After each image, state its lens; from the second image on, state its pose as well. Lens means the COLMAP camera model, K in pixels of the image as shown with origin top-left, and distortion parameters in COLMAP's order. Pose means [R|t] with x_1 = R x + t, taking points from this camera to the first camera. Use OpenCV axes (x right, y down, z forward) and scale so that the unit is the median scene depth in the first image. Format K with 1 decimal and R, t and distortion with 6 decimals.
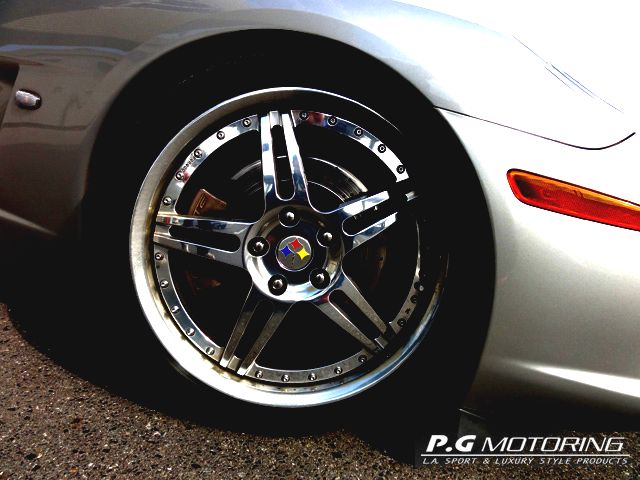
lens RADIAL K [[459.1, 0, 320.0], [0, 459.1, 240.0], [0, 0, 1]] dist [-0.000582, -0.001333]
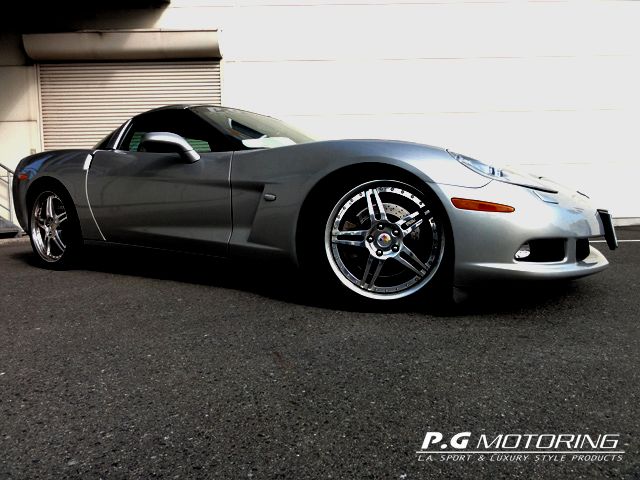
lens RADIAL K [[459.1, 0, 320.0], [0, 459.1, 240.0], [0, 0, 1]] dist [-0.000582, -0.001333]
pose [[0.969454, -0.124362, -0.211408, 0.143016], [0.096976, 0.986042, -0.135343, 0.348651], [0.225289, 0.110707, 0.967982, -1.624563]]
